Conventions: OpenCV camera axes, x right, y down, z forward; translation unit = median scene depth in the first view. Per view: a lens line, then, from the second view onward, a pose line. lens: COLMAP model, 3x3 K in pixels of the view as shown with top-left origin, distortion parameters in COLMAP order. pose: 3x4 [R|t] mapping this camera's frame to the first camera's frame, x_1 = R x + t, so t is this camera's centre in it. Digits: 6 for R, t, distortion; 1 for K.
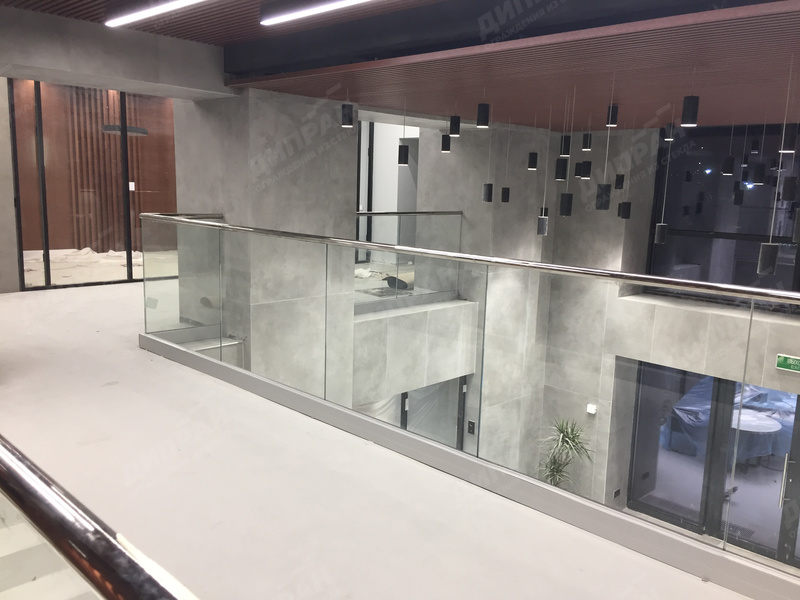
lens RADIAL K [[679.8, 0, 400.0], [0, 679.8, 300.0], [0, 0, 1]] dist [0.077297, -0.095367]
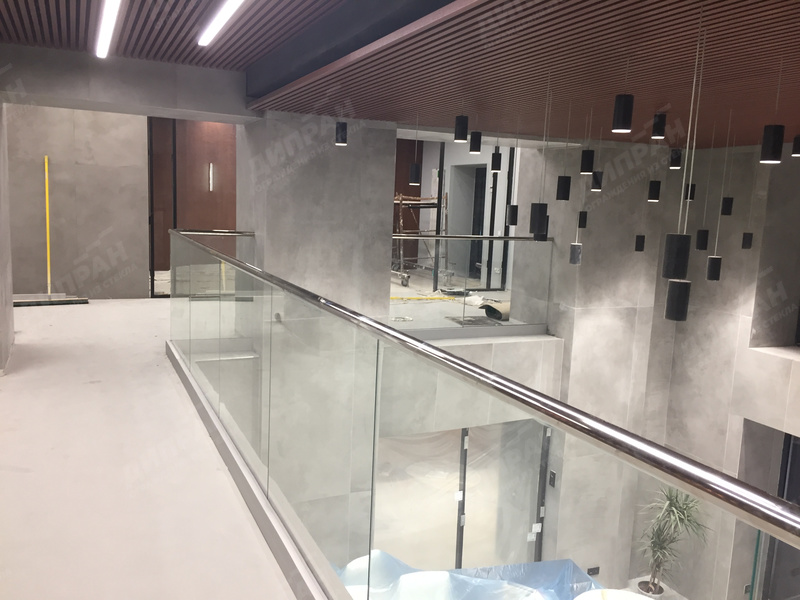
lens RADIAL K [[679.8, 0, 400.0], [0, 679.8, 300.0], [0, 0, 1]] dist [0.077297, -0.095367]
pose [[0.933662, 0.058742, -0.353306, 0.219409], [-0.073083, 0.996950, -0.027376, -0.007295], [0.350621, 0.051380, 0.935107, 0.078776]]
